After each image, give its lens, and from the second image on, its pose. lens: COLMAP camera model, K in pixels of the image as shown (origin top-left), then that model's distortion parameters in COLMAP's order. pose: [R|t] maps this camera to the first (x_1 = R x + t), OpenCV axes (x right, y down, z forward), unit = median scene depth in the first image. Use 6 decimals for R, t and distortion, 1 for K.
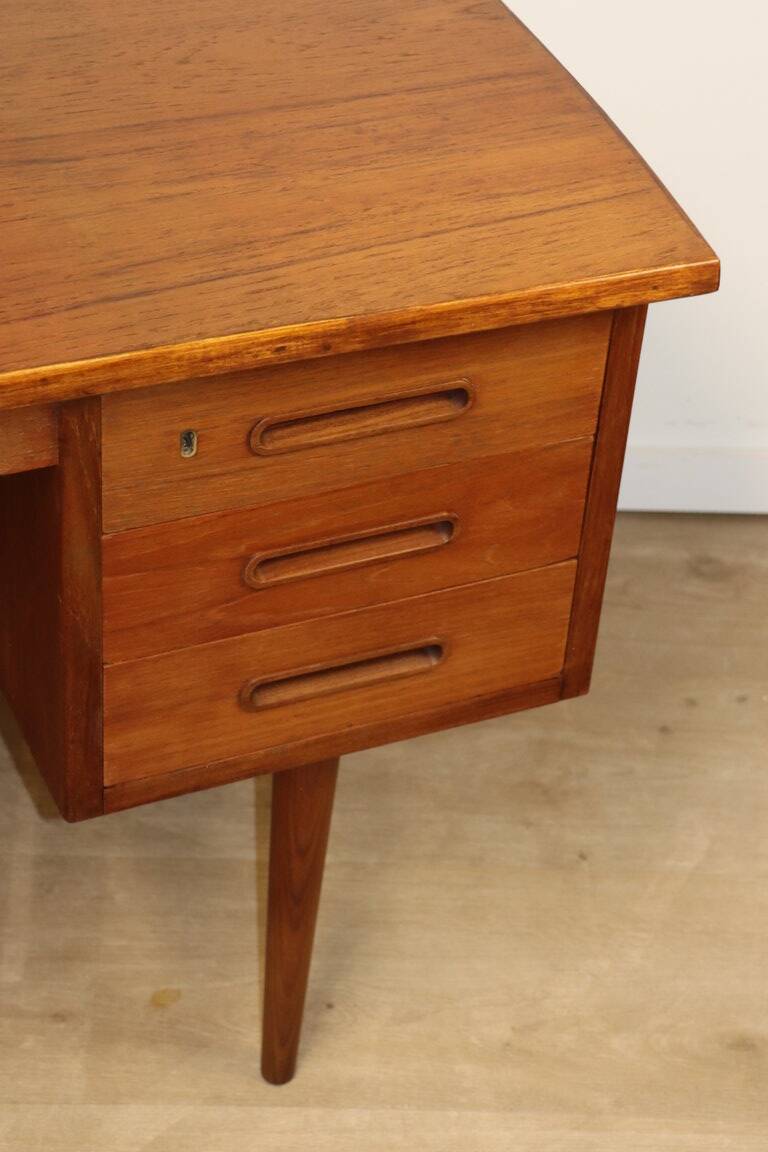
lens RADIAL K [[2527.2, 0, 382.6], [0, 2527.2, 571.7], [0, 0, 1]] dist [0.335289, -0.188796]
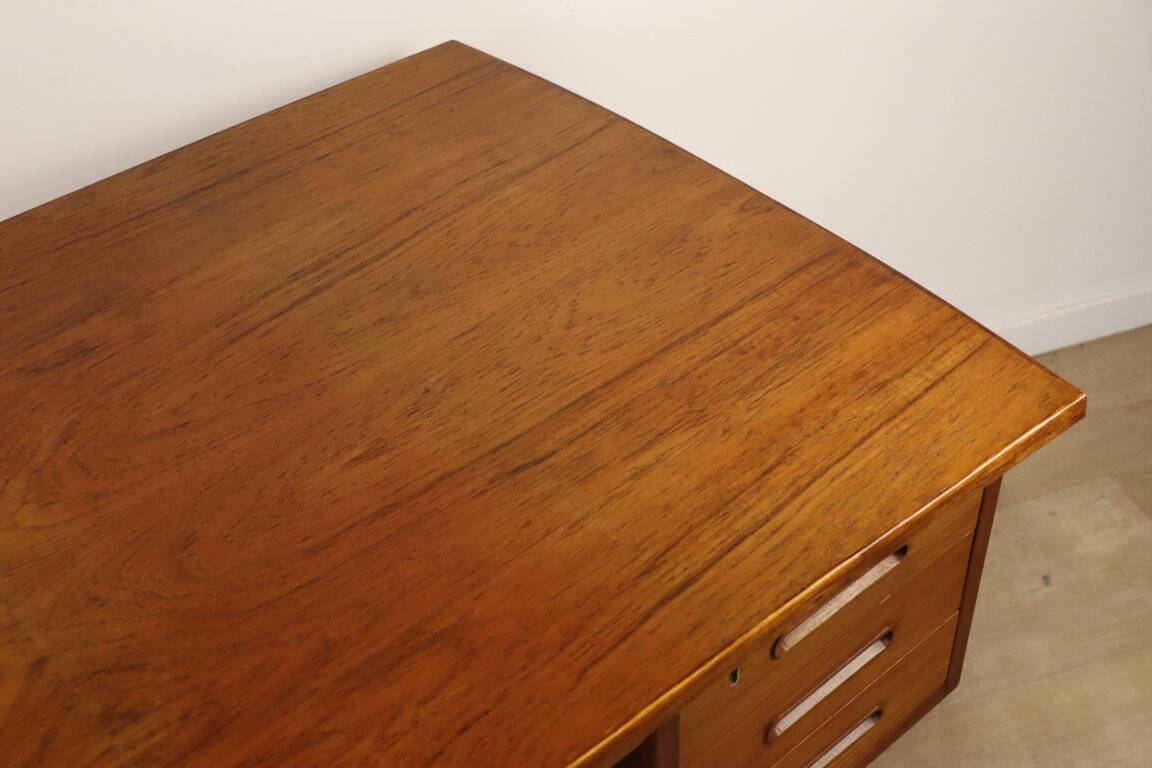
lens RADIAL K [[1508.1, 0, 572.7], [0, 1508.1, 386.1], [0, 0, 1]] dist [0.059713, 0.052818]
pose [[0.947792, -0.278243, 0.155794, -0.205155], [0.266783, 0.959488, 0.090605, -0.246383], [-0.174693, -0.044312, 0.983625, 0.306443]]
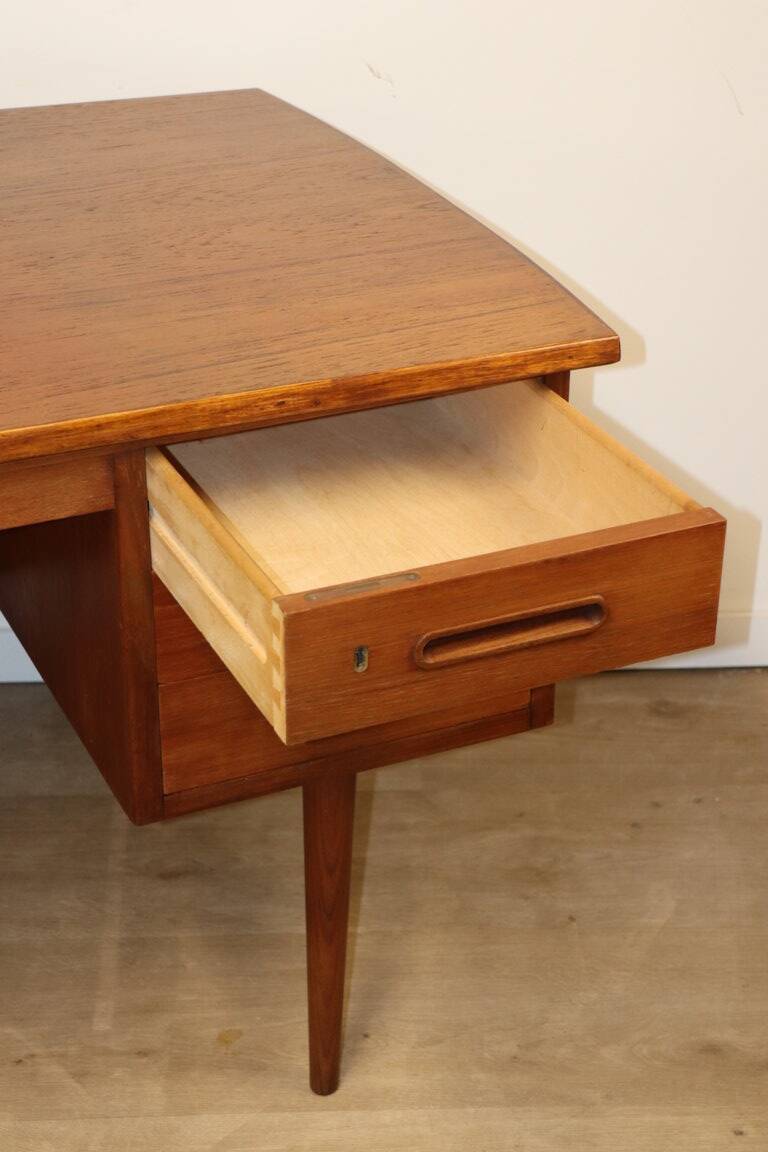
lens RADIAL K [[2158.1, 0, 389.4], [0, 2158.1, 581.2], [0, 0, 1]] dist [0.228442, 0.161371]
pose [[0.998152, -0.058723, -0.015630, 0.024239], [0.055102, 0.983088, -0.174645, 0.177605], [0.025622, 0.173461, 0.984507, -0.064261]]
